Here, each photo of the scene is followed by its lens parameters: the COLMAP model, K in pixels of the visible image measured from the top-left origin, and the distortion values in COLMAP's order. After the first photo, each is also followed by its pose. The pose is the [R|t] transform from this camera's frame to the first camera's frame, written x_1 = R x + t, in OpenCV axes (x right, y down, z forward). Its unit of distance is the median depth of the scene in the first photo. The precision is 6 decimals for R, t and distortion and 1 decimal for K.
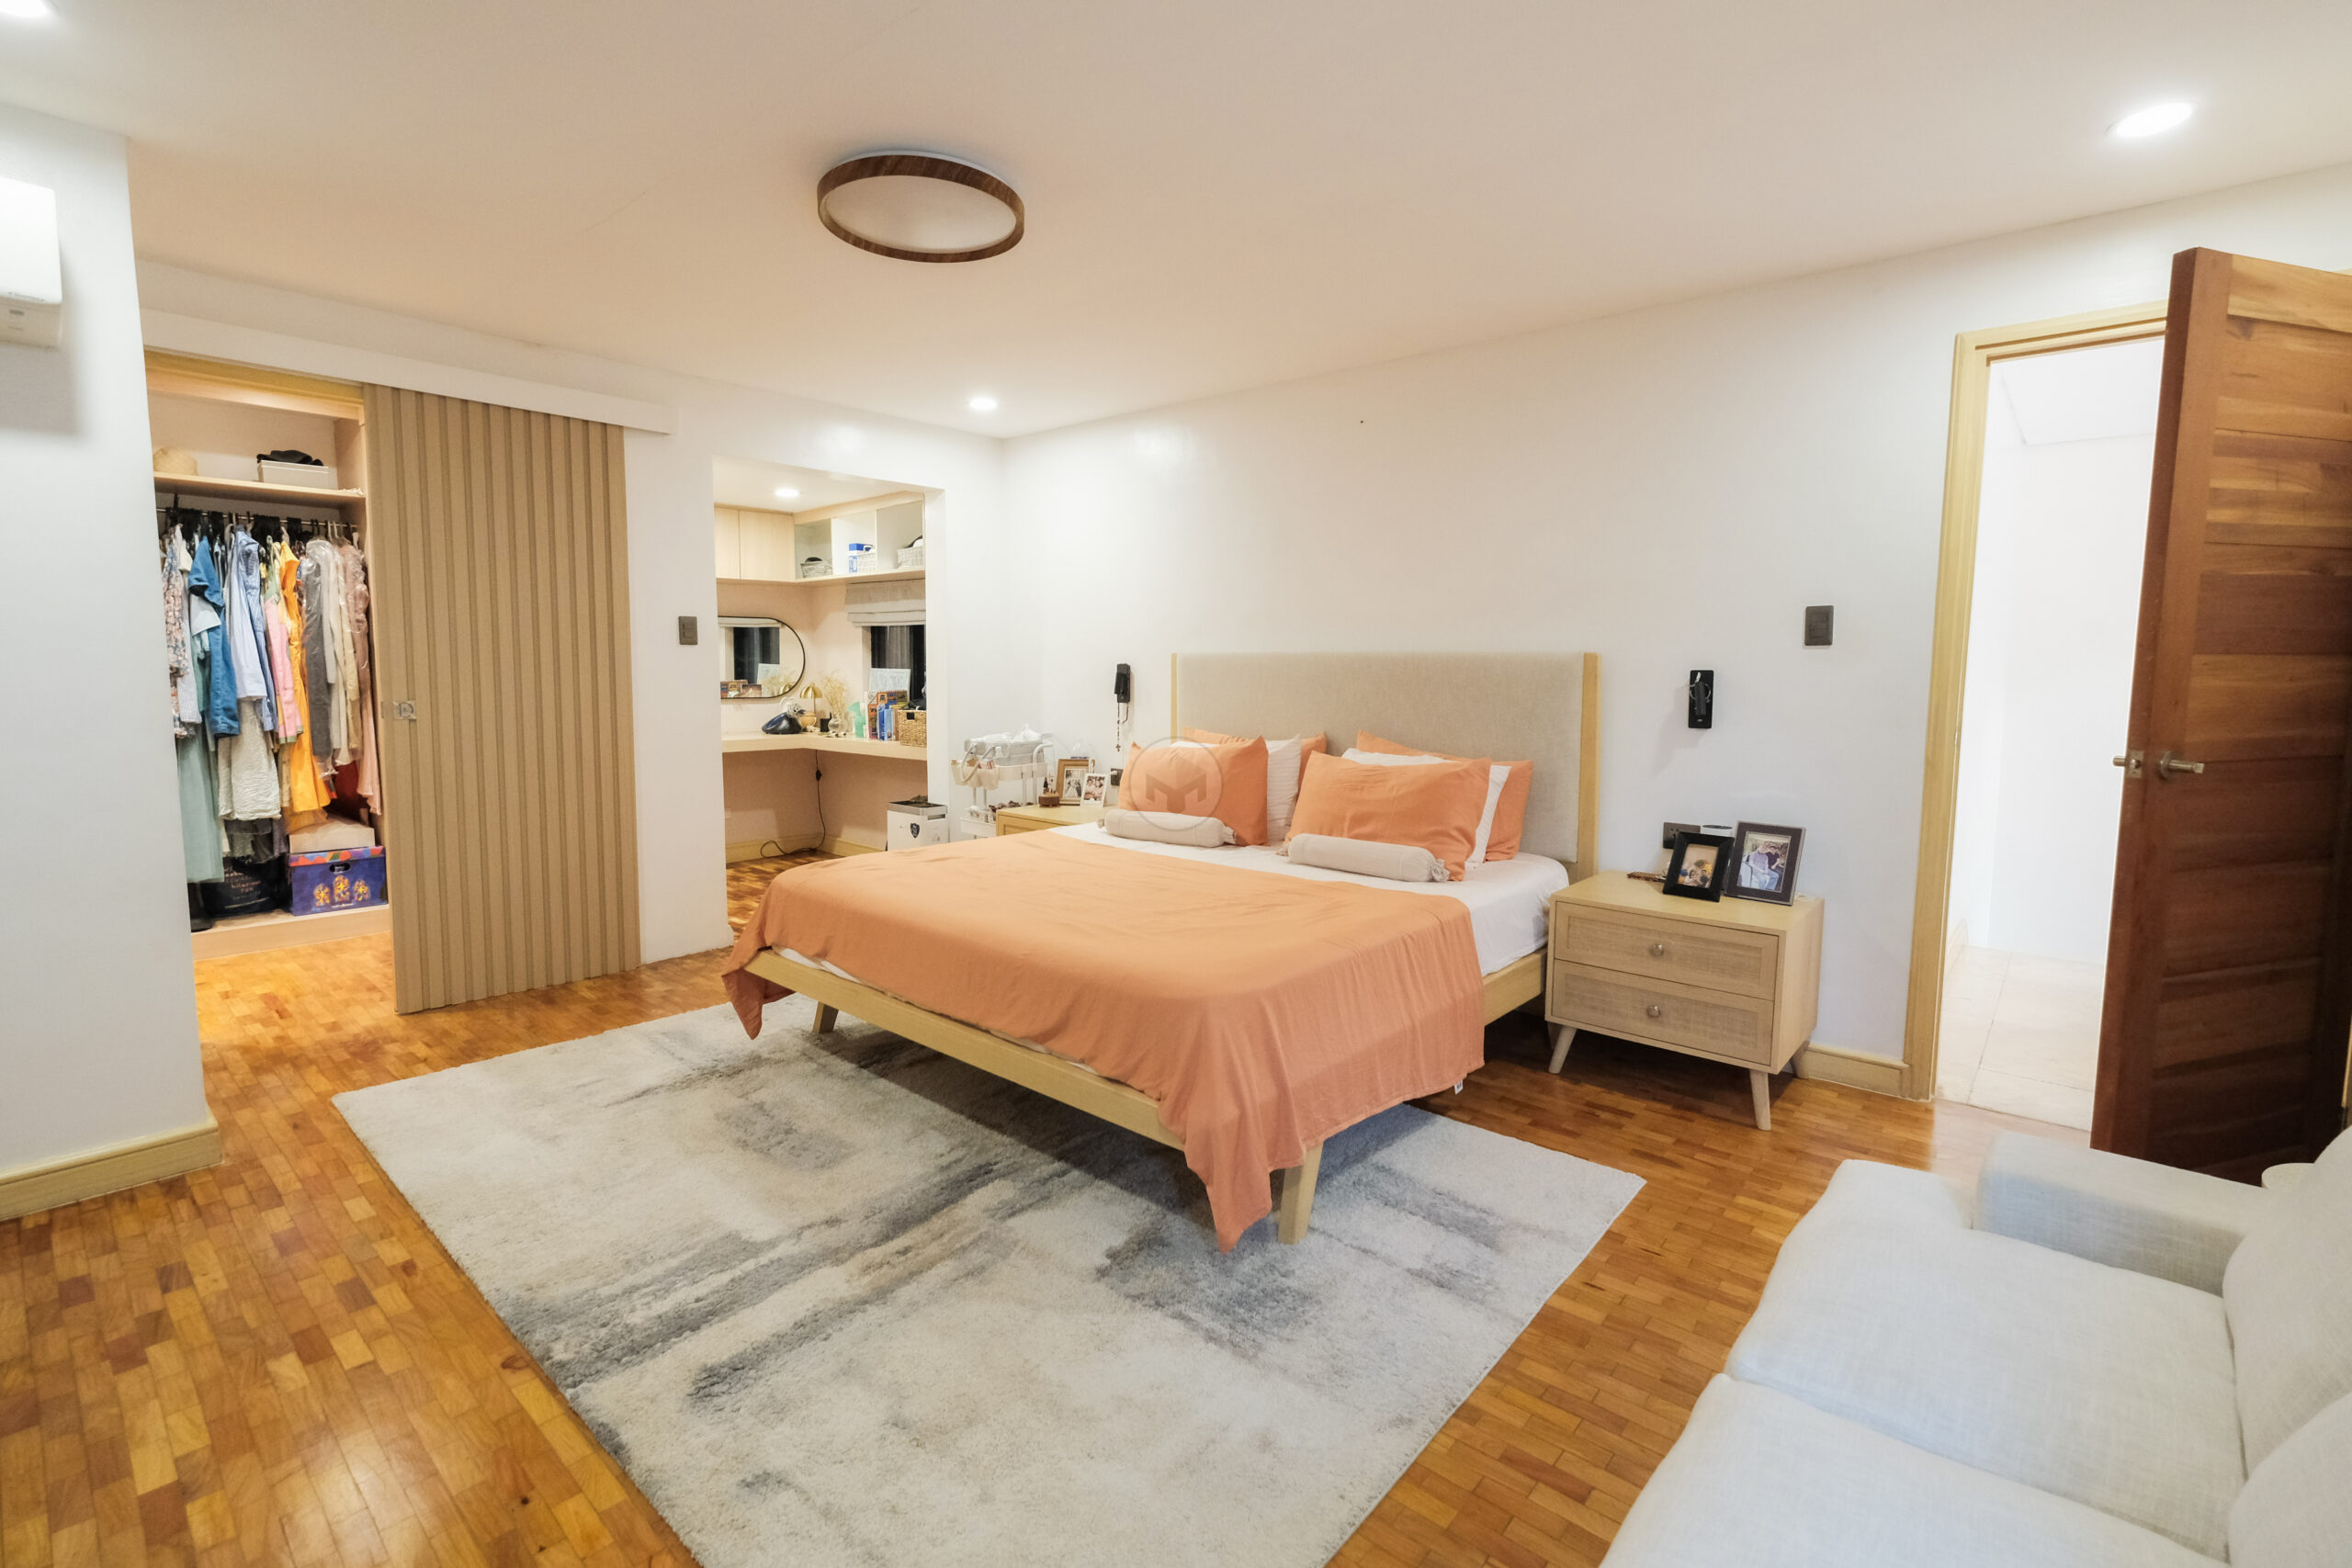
lens RADIAL K [[1035.8, 0, 1175.6], [0, 1035.8, 759.0], [0, 0, 1]] dist [-0.000798, 0.000040]
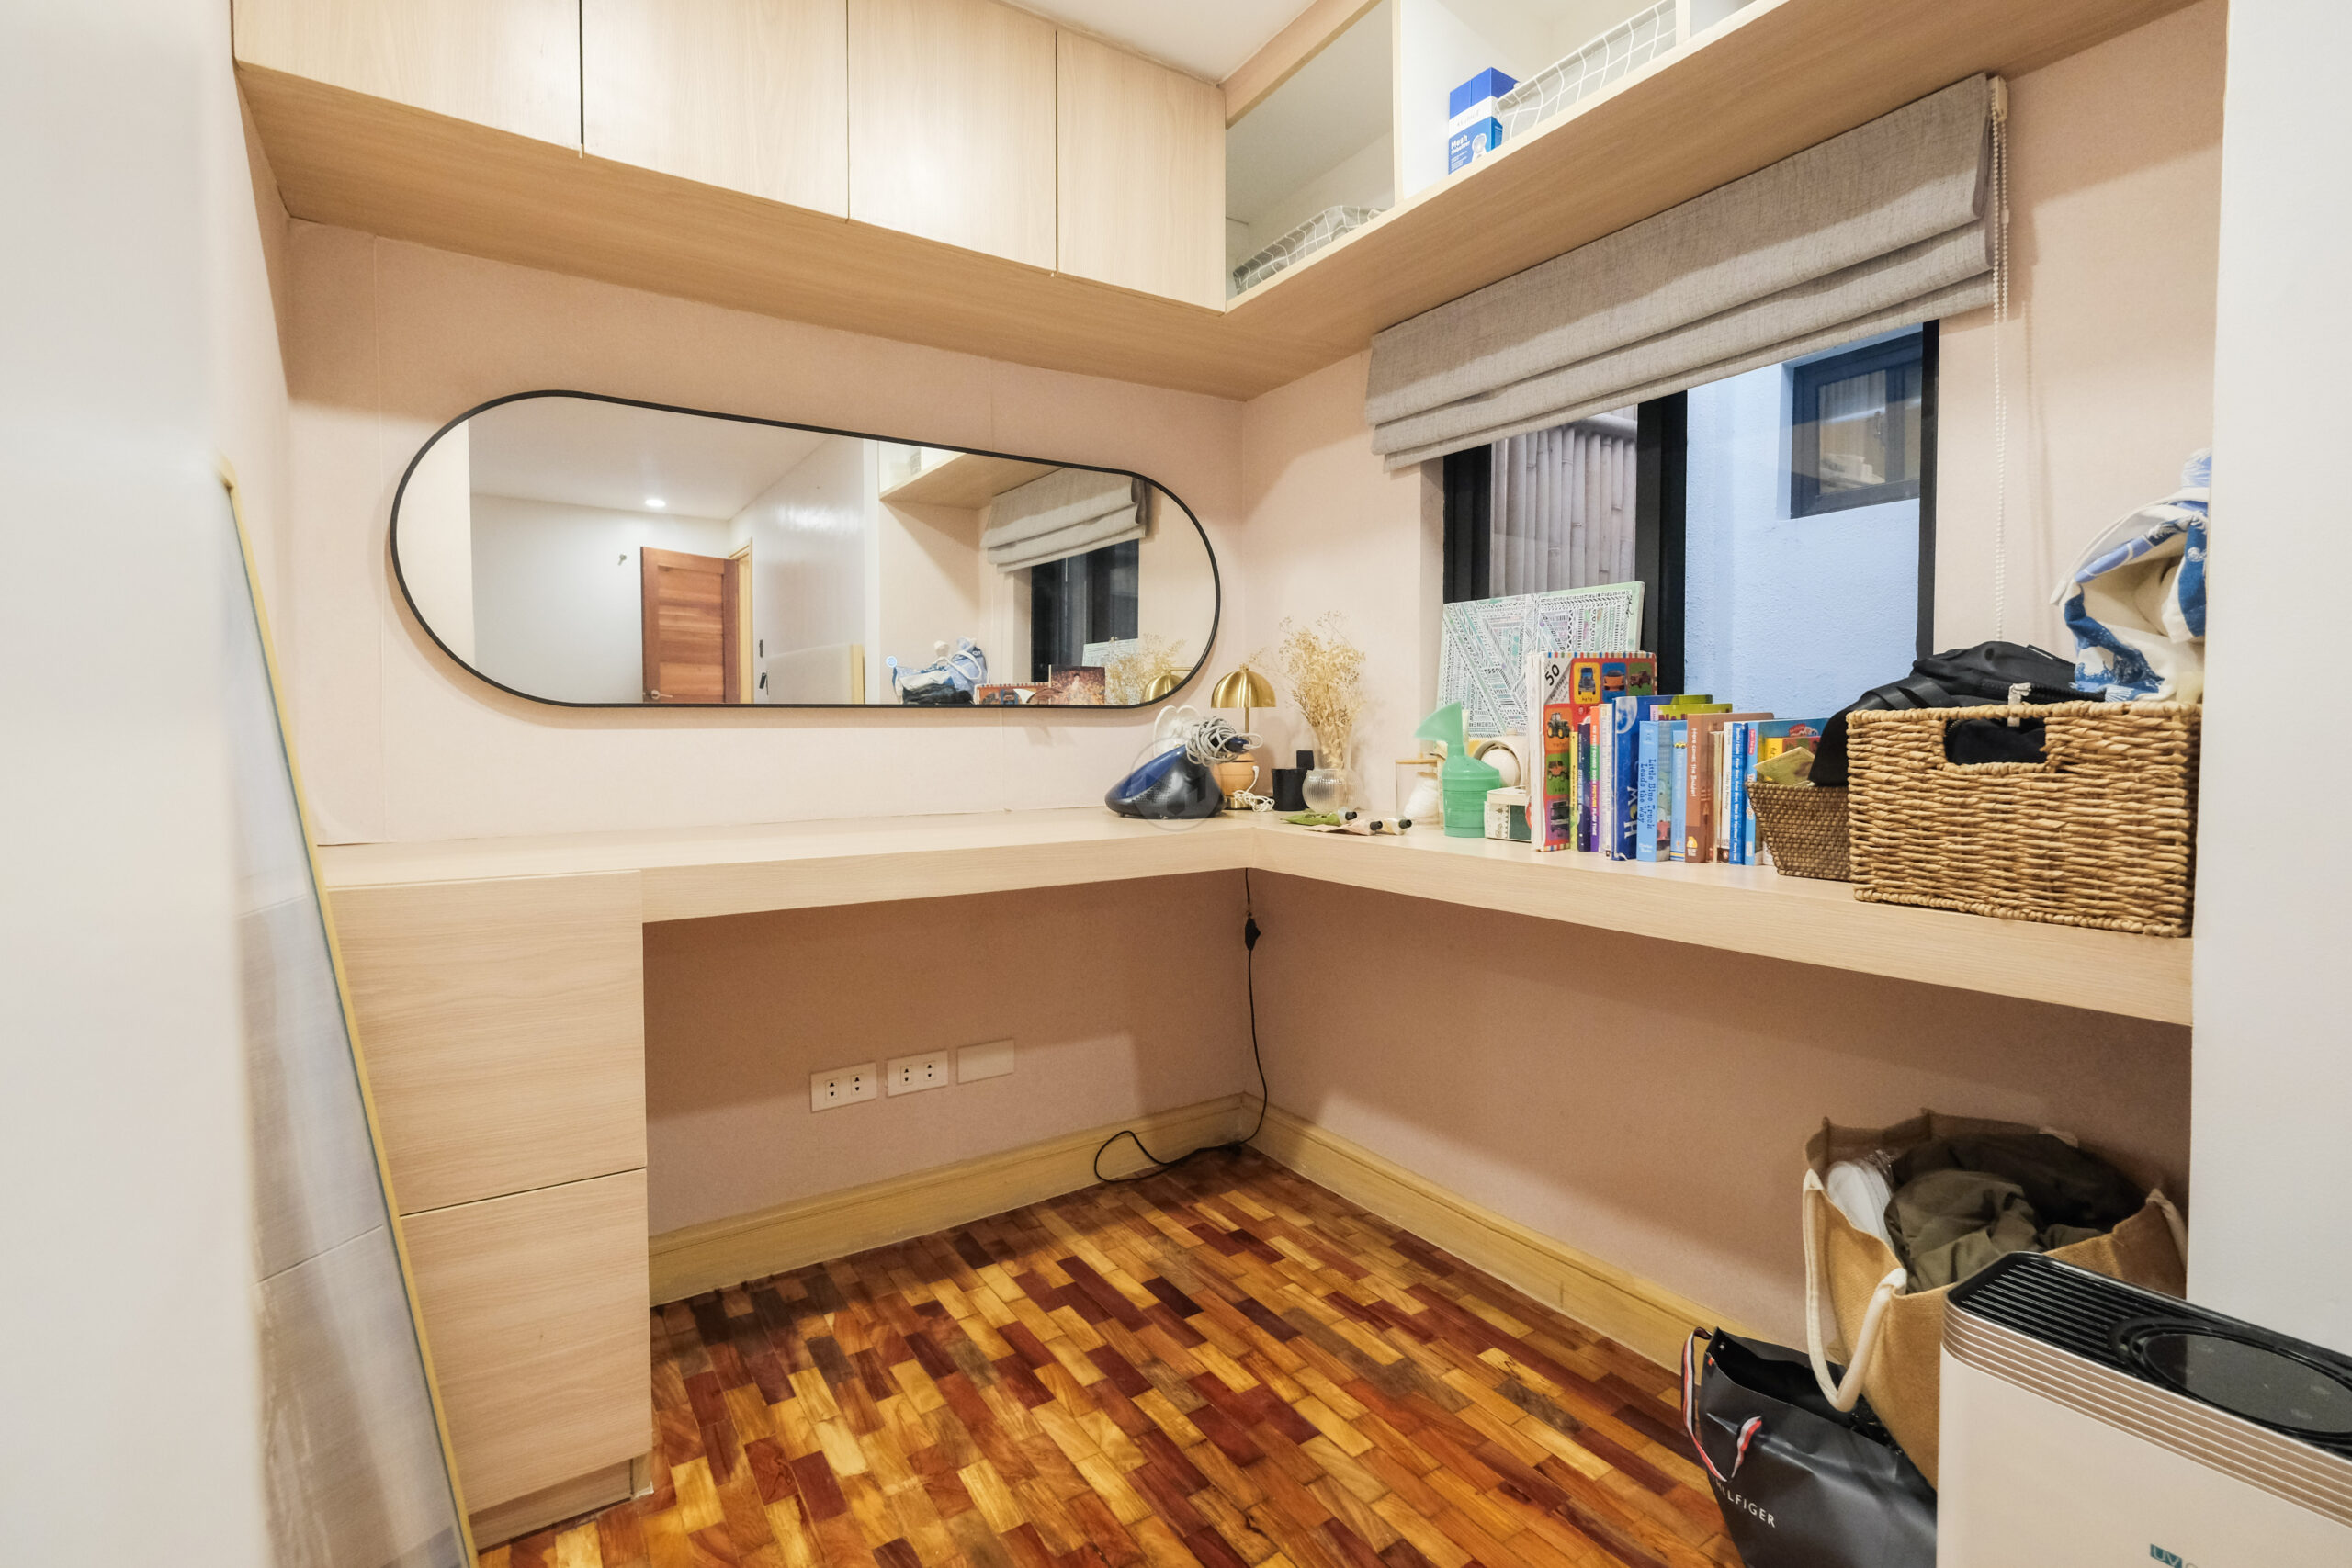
lens RADIAL K [[1035.8, 0, 1175.6], [0, 1035.8, 759.0], [0, 0, 1]] dist [-0.000798, 0.000040]
pose [[0.965038, -0.004339, -0.262075, -0.295689], [-0.011526, 0.998193, -0.058967, -0.023245], [0.261857, 0.059926, 0.963244, 0.698089]]
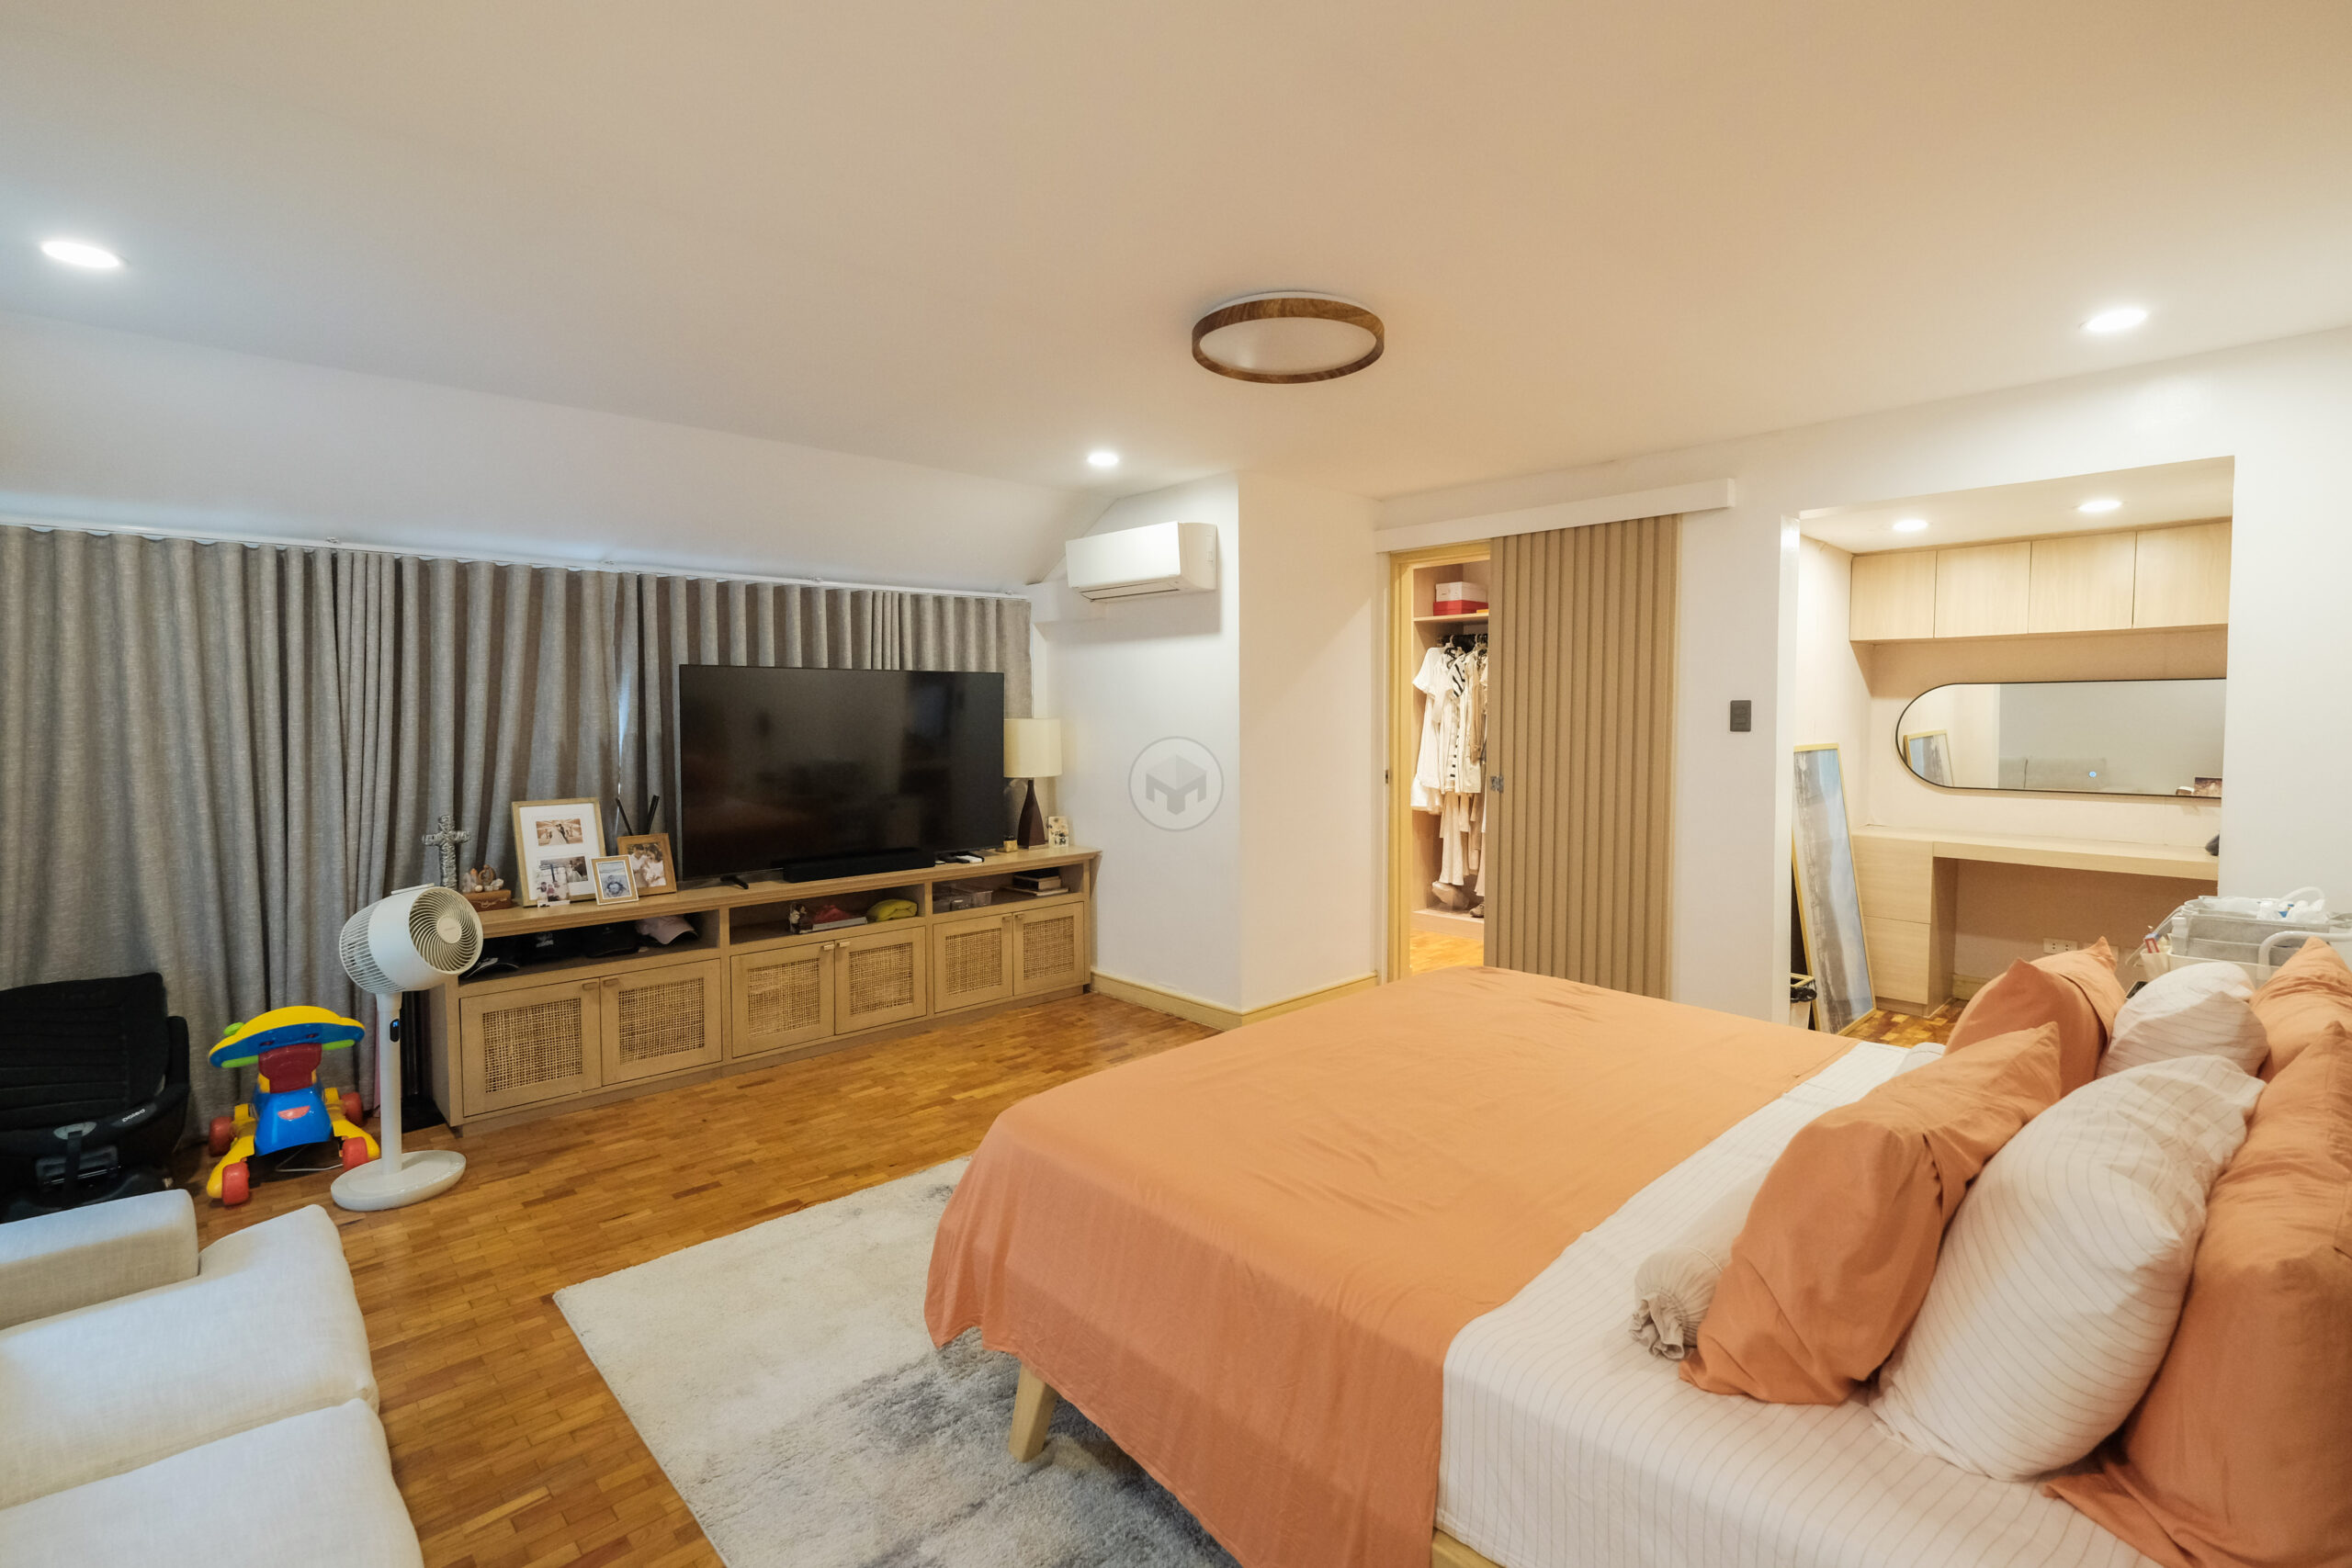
lens RADIAL K [[1071.0, 0, 1205.5], [0, 1071.0, 774.8], [0, 0, 1]] dist [-0.000288, -0.000125]
pose [[-0.090424, 0.050389, -0.994628, 0.342733], [-0.086196, 0.994576, 0.058222, -0.059008], [0.992166, 0.090997, -0.085591, 0.419477]]
